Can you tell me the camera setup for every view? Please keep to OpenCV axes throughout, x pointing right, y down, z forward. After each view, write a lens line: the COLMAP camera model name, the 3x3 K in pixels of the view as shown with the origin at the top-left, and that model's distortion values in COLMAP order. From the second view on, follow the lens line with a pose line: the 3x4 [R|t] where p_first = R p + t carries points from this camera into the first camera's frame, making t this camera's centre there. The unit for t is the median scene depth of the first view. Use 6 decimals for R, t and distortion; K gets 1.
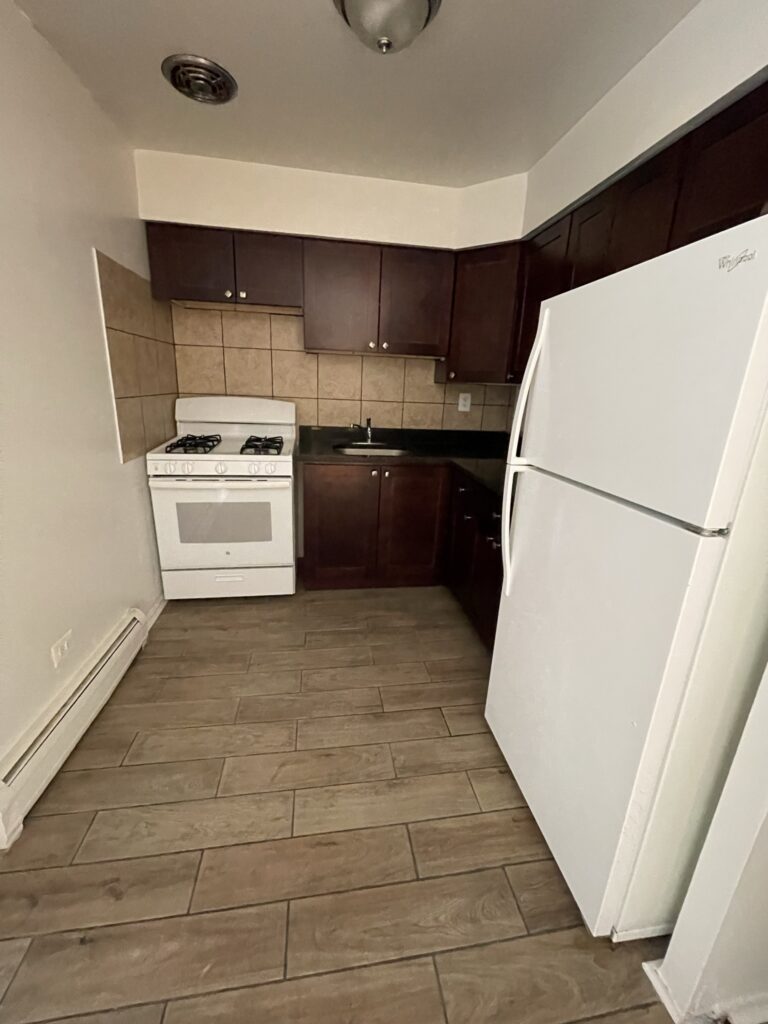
lens RADIAL K [[411.4, 0, 384.0], [0, 411.4, 503.8], [0, 0, 1]] dist [-0.002361, -0.000550]
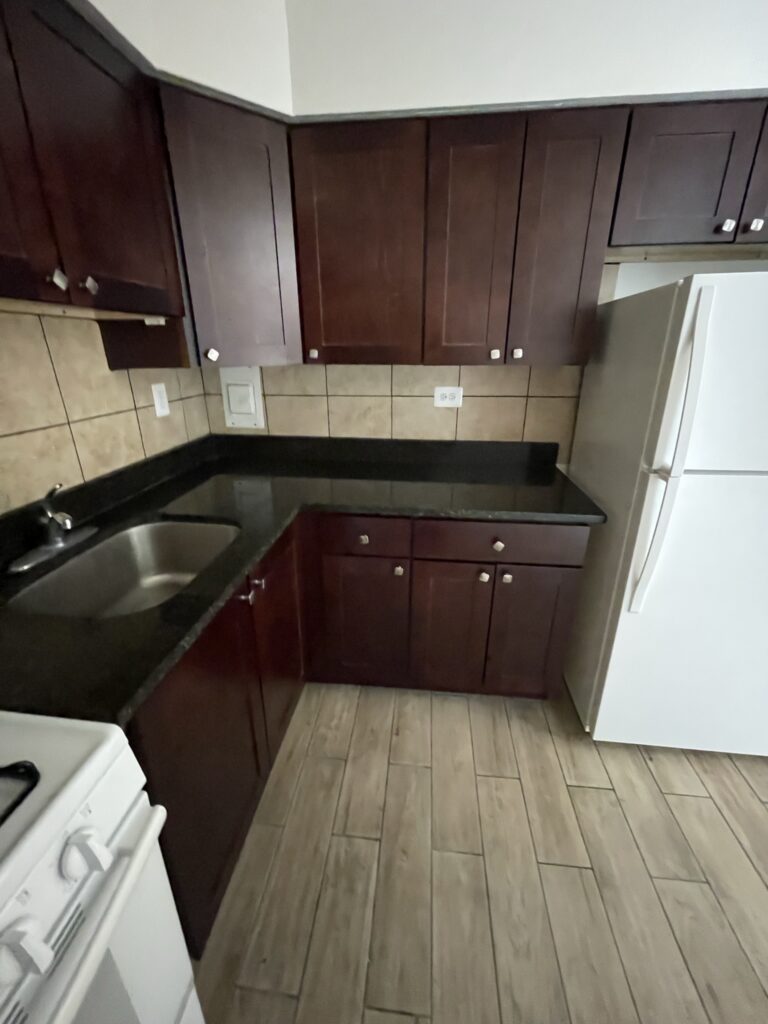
lens RADIAL K [[411.4, 0, 384.0], [0, 411.4, 503.8], [0, 0, 1]] dist [-0.002361, -0.000550]
pose [[0.264513, -0.386634, 0.883486, -0.380033], [0.281488, 0.907176, 0.312724, -0.298385], [-0.922387, 0.165971, 0.348792, 0.795915]]
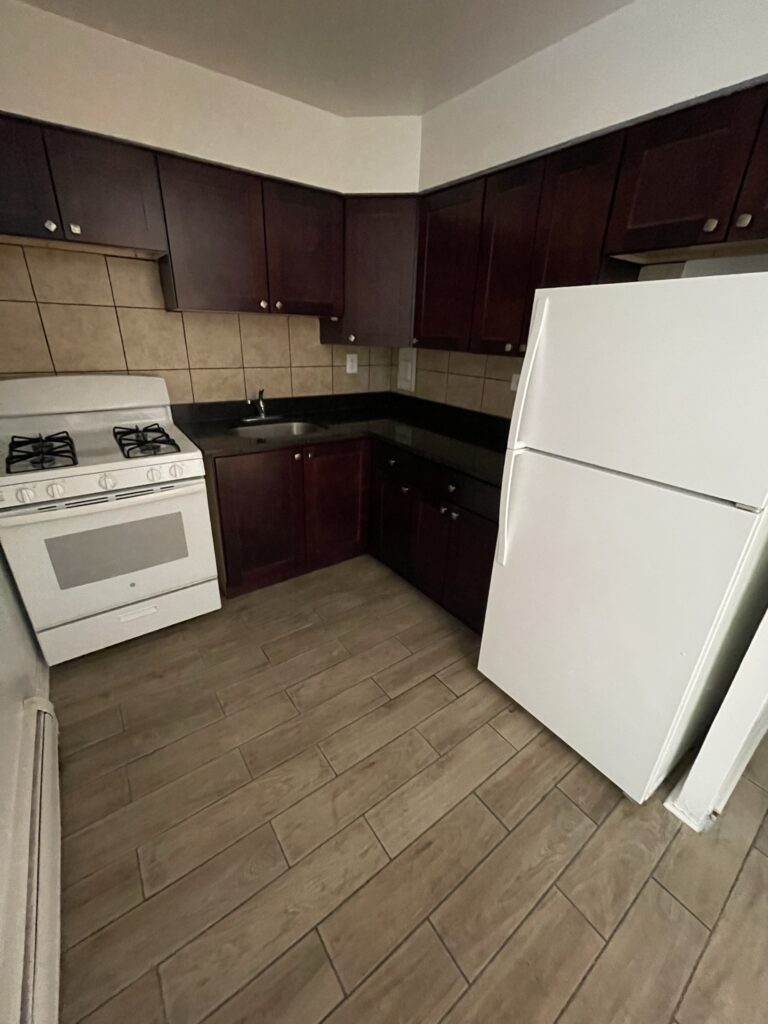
lens RADIAL K [[411.4, 0, 384.0], [0, 411.4, 503.8], [0, 0, 1]] dist [-0.002361, -0.000550]
pose [[0.889993, -0.190036, 0.414487, -0.280180], [0.131303, 0.977319, 0.166152, -0.110797], [-0.436661, -0.093451, 0.894759, 0.118070]]
